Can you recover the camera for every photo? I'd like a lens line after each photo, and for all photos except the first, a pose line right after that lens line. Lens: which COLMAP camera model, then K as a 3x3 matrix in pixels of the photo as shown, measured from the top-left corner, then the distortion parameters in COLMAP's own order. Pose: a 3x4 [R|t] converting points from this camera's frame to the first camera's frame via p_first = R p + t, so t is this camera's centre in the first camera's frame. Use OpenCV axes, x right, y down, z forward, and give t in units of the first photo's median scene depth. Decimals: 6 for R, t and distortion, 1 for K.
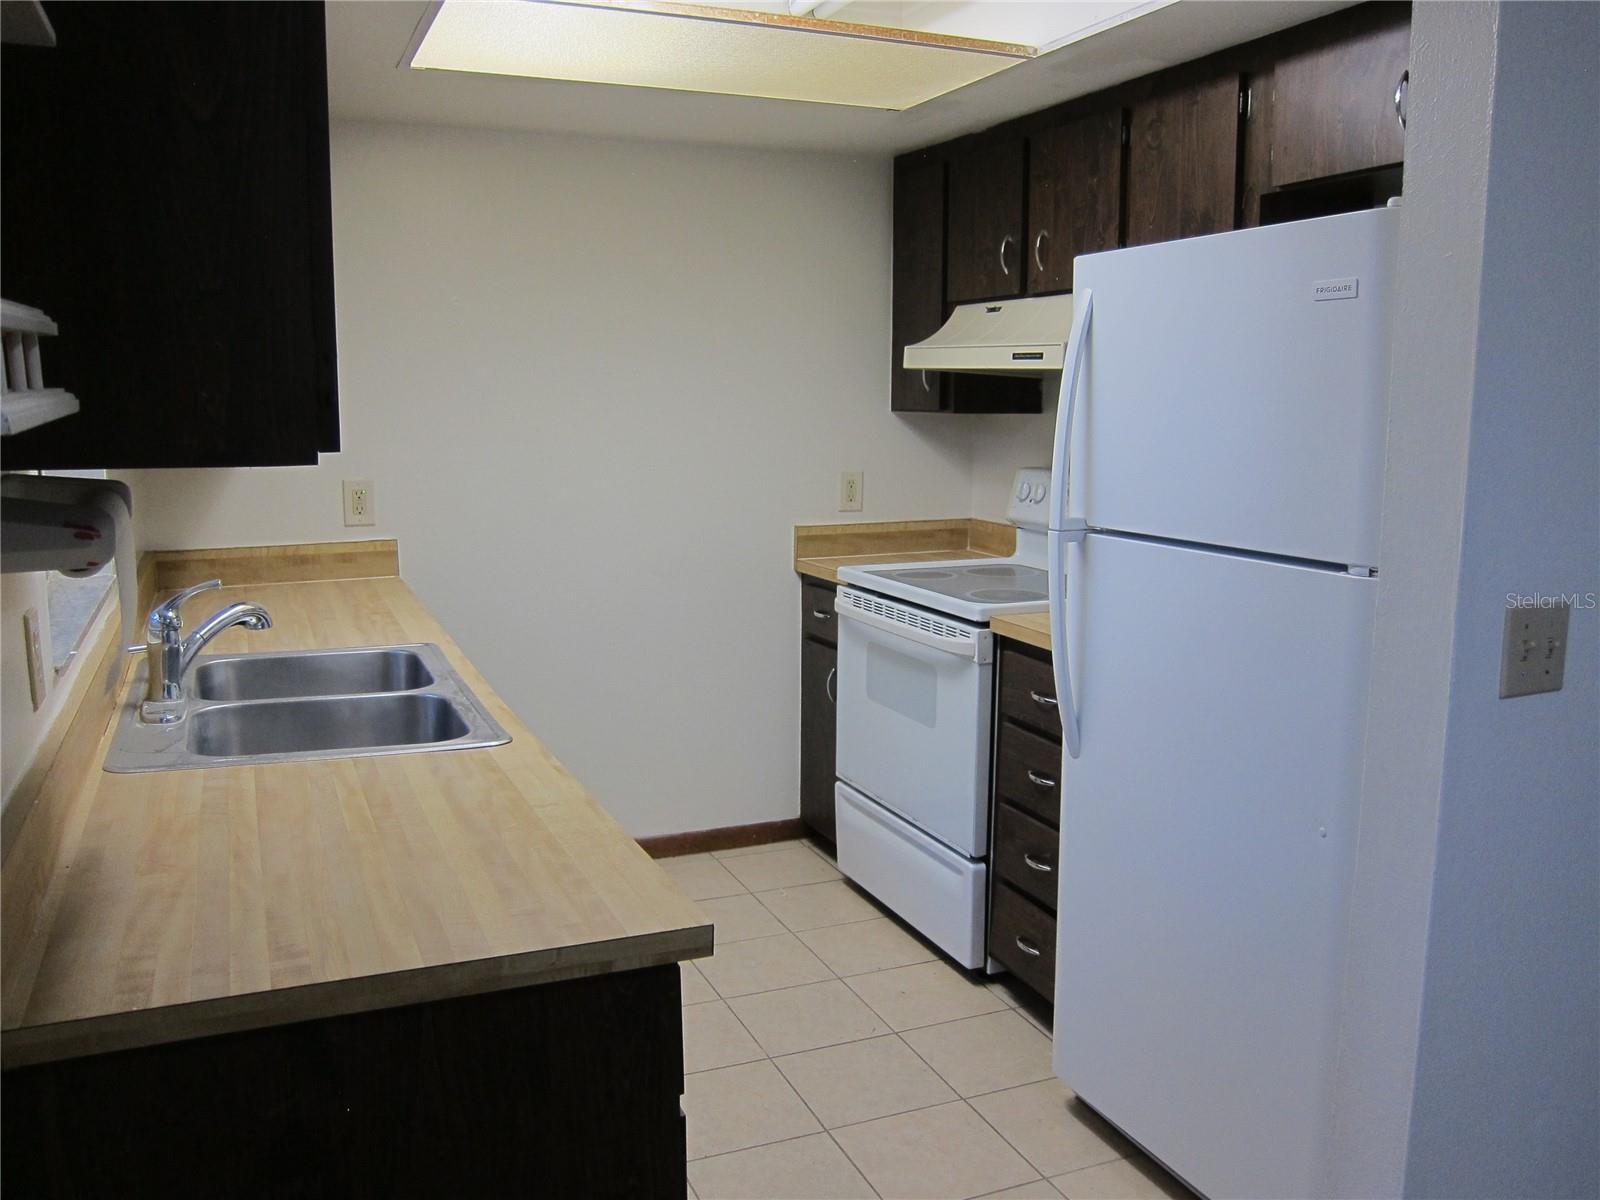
lens RADIAL K [[1337.9, 0, 798.2], [0, 1337.9, 601.3], [0, 0, 1]] dist [-0.062915, 0.021289]
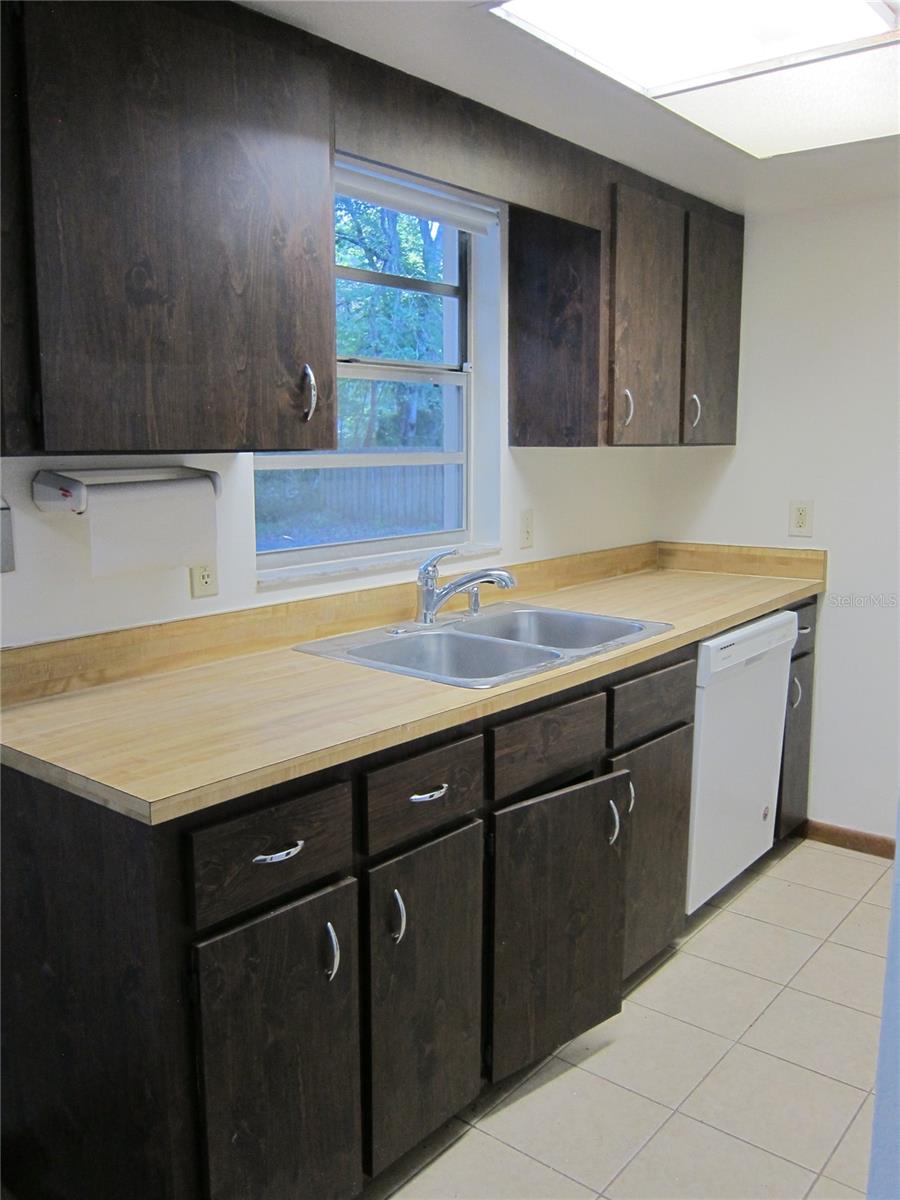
lens RADIAL K [[1003.4, 0, 450.9], [0, 1003.4, 602.1], [0, 0, 1]] dist [-0.062915, 0.021289]
pose [[0.472091, 0.134009, -0.871305, 0.377511], [-0.131041, 0.988065, 0.080967, -0.032880], [0.871756, 0.075953, 0.484017, 0.305885]]
